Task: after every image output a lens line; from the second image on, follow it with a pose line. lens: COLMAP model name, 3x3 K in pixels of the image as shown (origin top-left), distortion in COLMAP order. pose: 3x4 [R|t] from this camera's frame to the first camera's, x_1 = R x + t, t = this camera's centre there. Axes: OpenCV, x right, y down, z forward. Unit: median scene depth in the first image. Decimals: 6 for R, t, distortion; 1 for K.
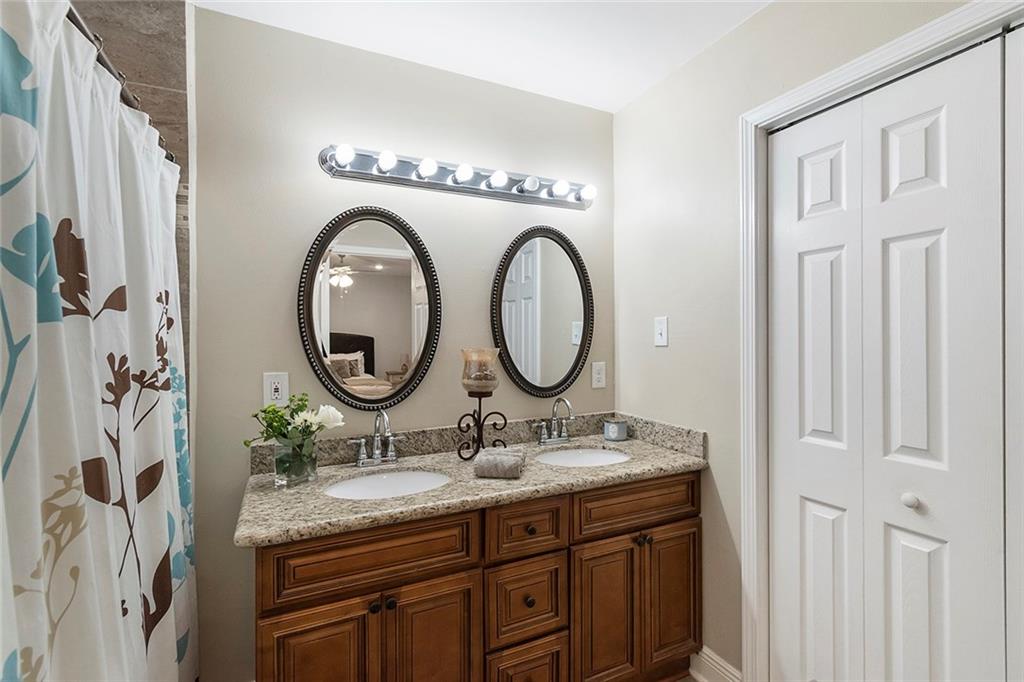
lens RADIAL K [[458.8, 0, 520.2], [0, 458.8, 338.7], [0, 0, 1]] dist [0.002161, -0.001074]
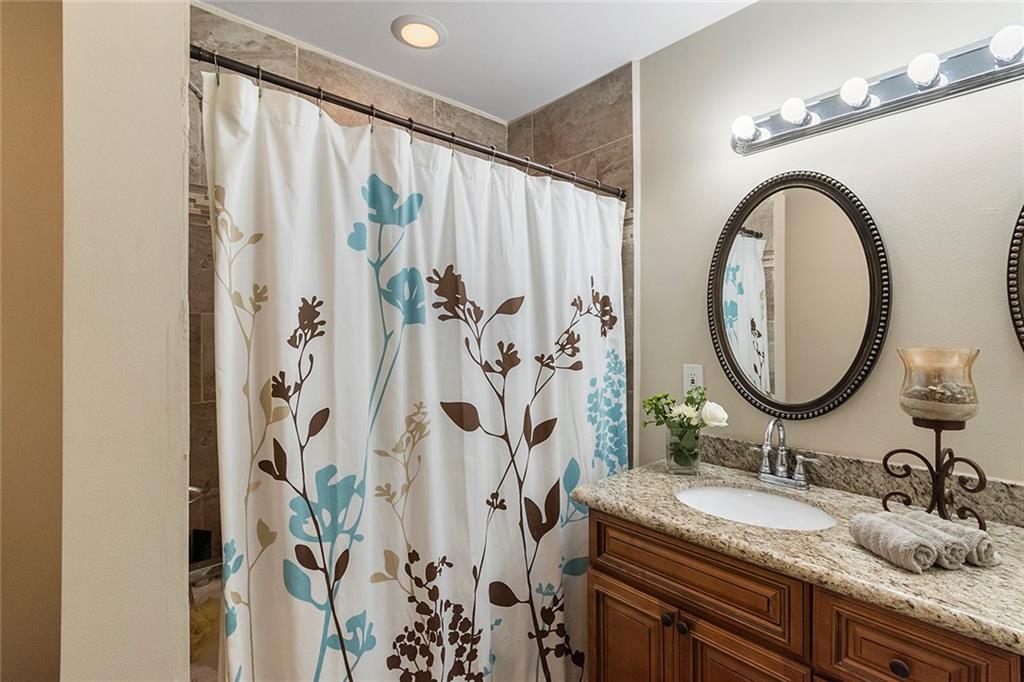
lens RADIAL K [[458.8, 0, 518.6], [0, 458.8, 332.9], [0, 0, 1]] dist [0.002161, -0.001074]
pose [[0.308721, -0.000262, -0.951152, 0.434264], [0.000342, 1.000000, -0.000164, 0.001454], [0.951152, -0.000275, 0.308722, 0.384627]]
